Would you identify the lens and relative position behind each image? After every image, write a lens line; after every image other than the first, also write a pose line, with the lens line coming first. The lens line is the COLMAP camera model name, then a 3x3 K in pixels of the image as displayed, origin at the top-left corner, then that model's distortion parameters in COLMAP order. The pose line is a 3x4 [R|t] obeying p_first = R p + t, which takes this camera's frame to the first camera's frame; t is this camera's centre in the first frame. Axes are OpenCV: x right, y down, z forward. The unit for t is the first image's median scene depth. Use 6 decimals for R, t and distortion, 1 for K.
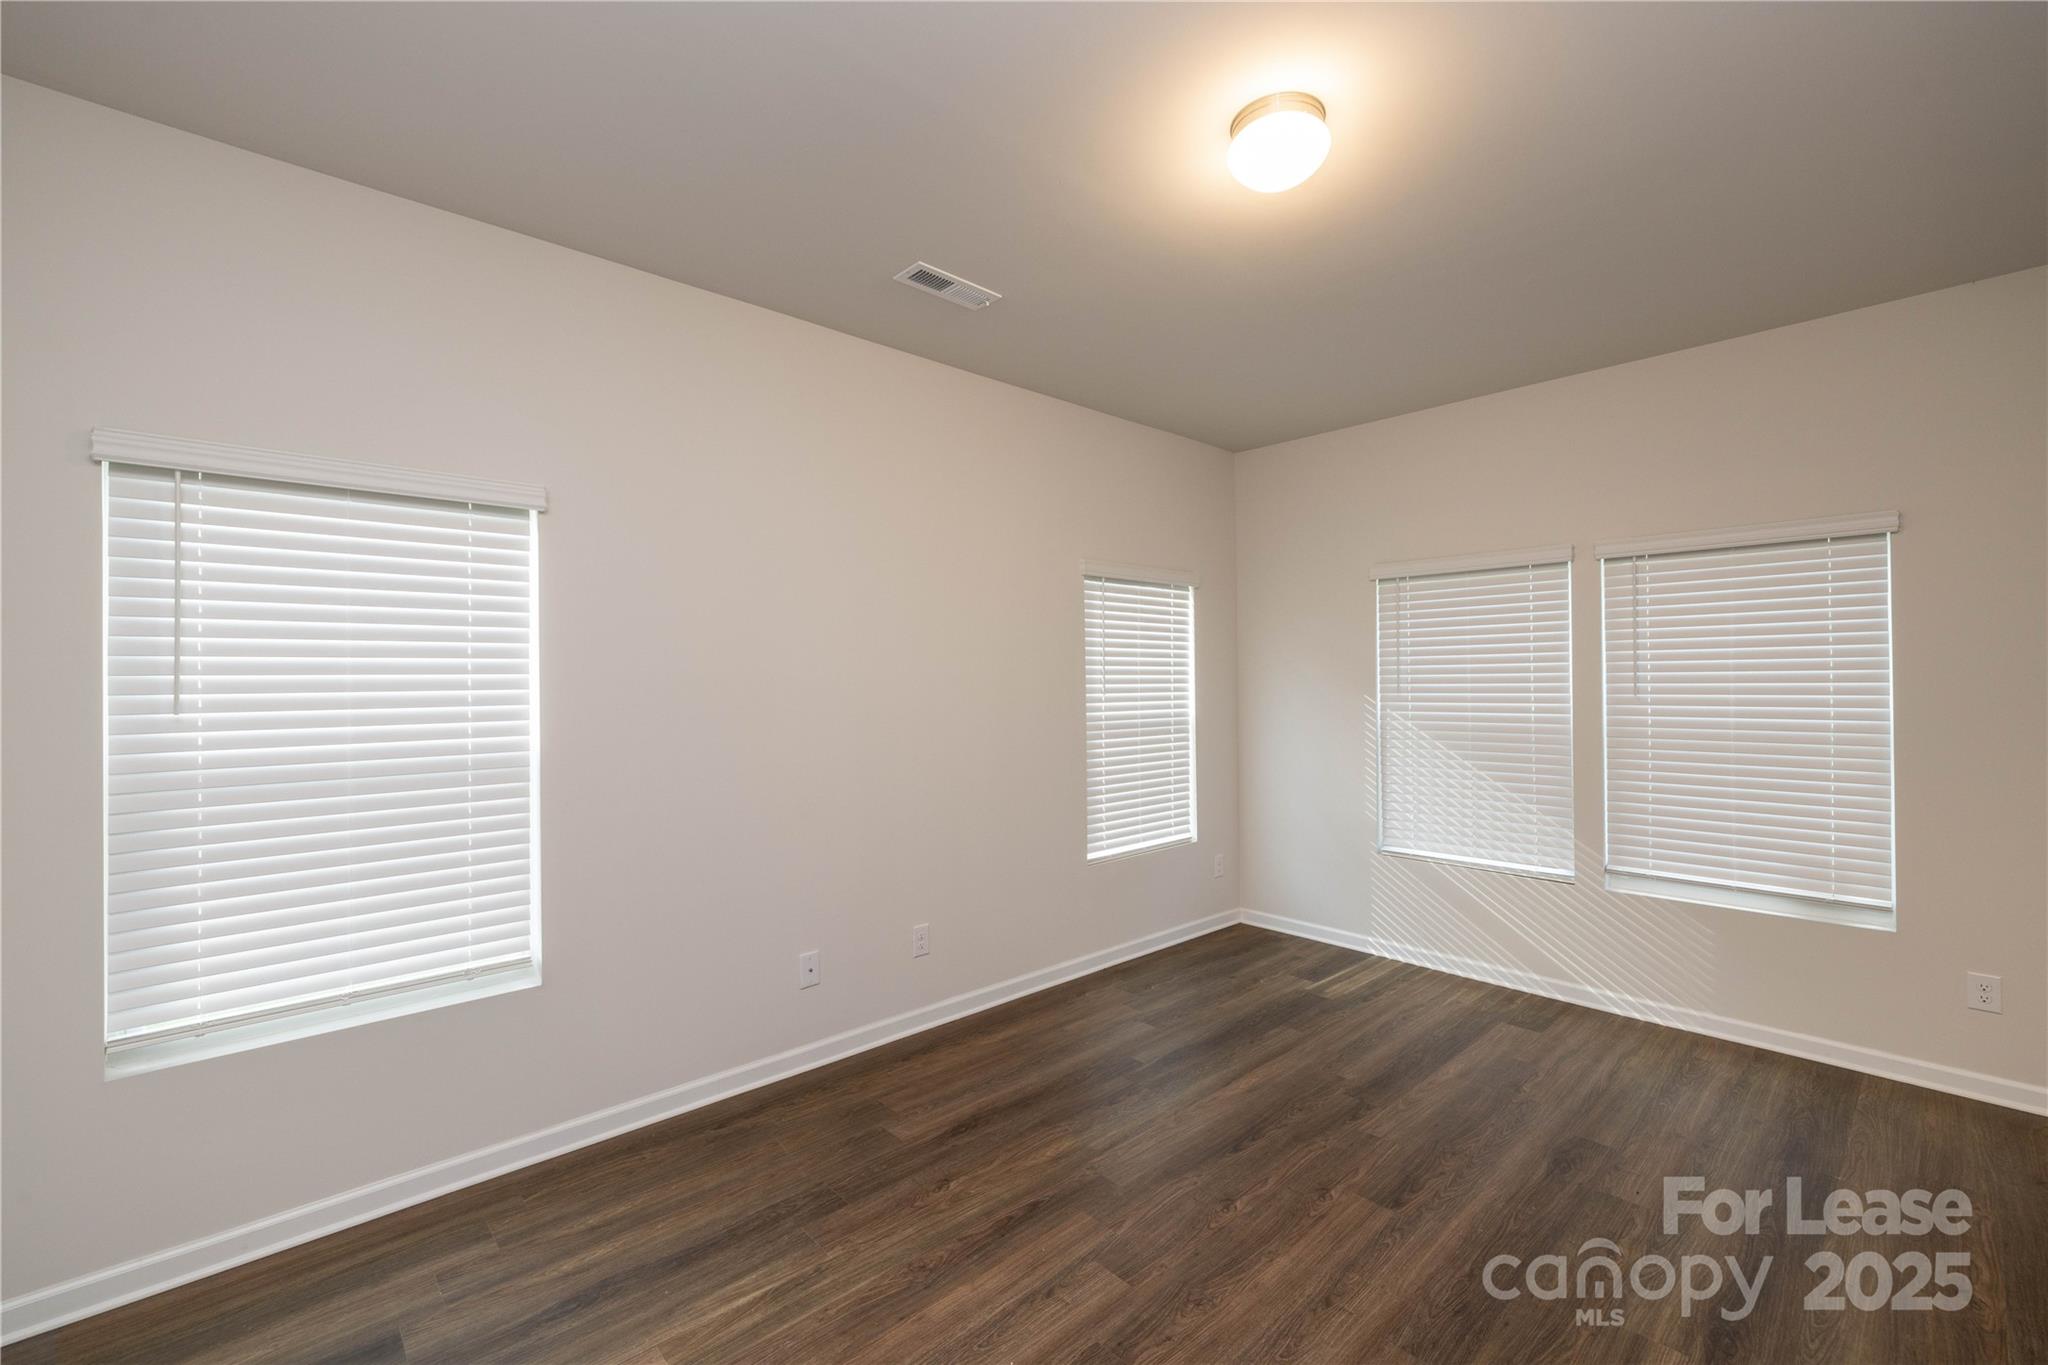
lens RADIAL K [[859.4, 0, 1027.1], [0, 859.4, 680.1], [0, 0, 1]] dist [0.000961, 0.000407]
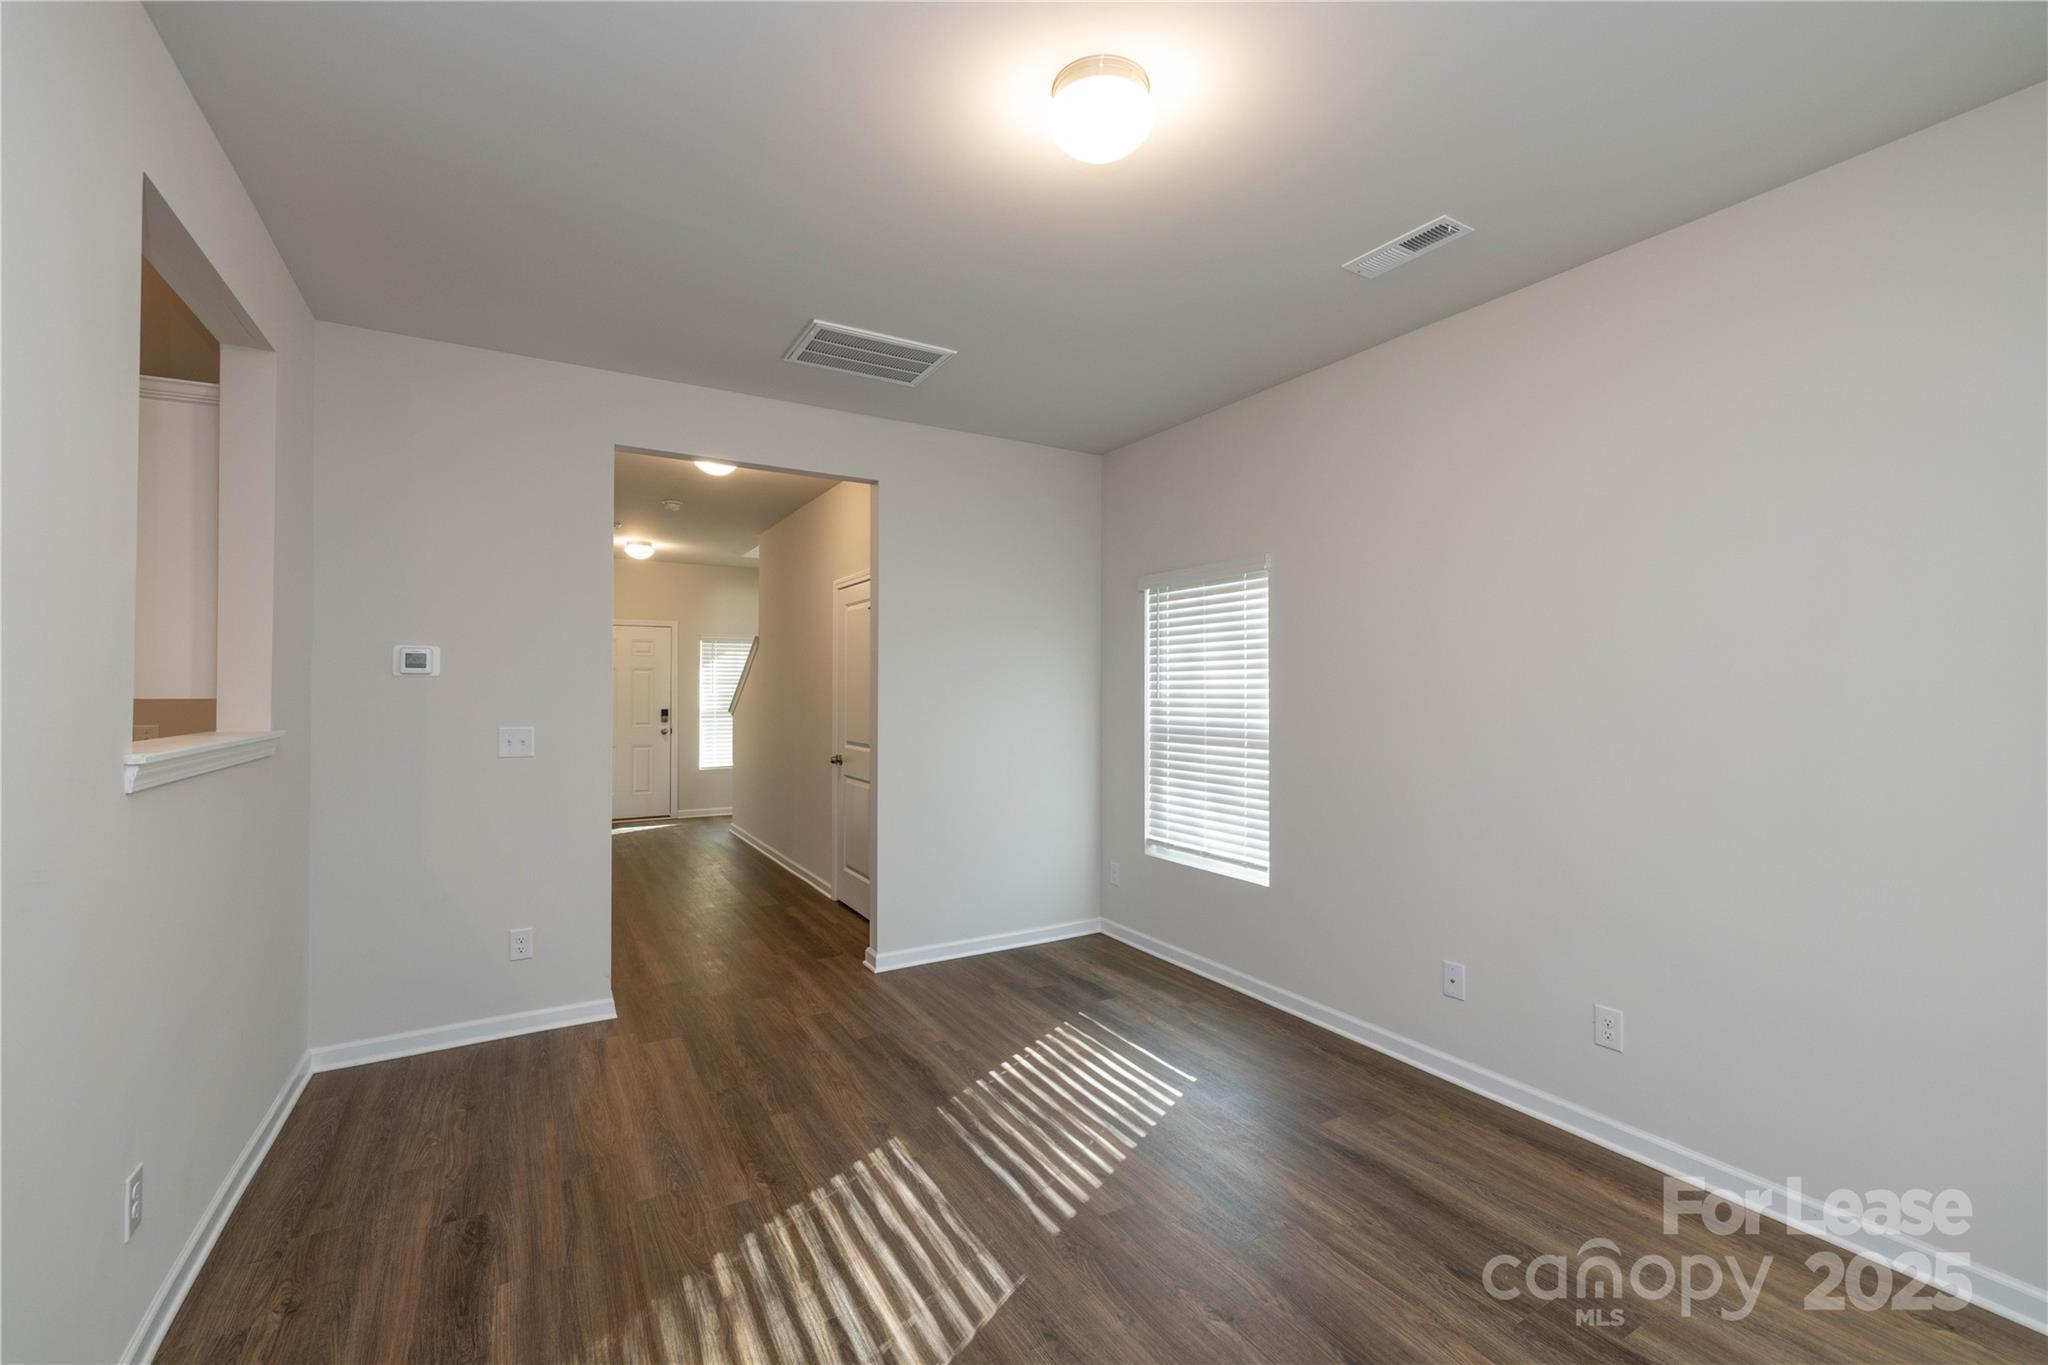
lens RADIAL K [[845.7, 0, 1021.9], [0, 845.7, 675.1], [0, 0, 1]] dist [-0.000055, 0.000021]
pose [[-0.208869, -0.006888, -0.977919, 1.065236], [0.005354, 0.999952, -0.008186, -0.004835], [0.977929, -0.006946, -0.208822, 0.977204]]
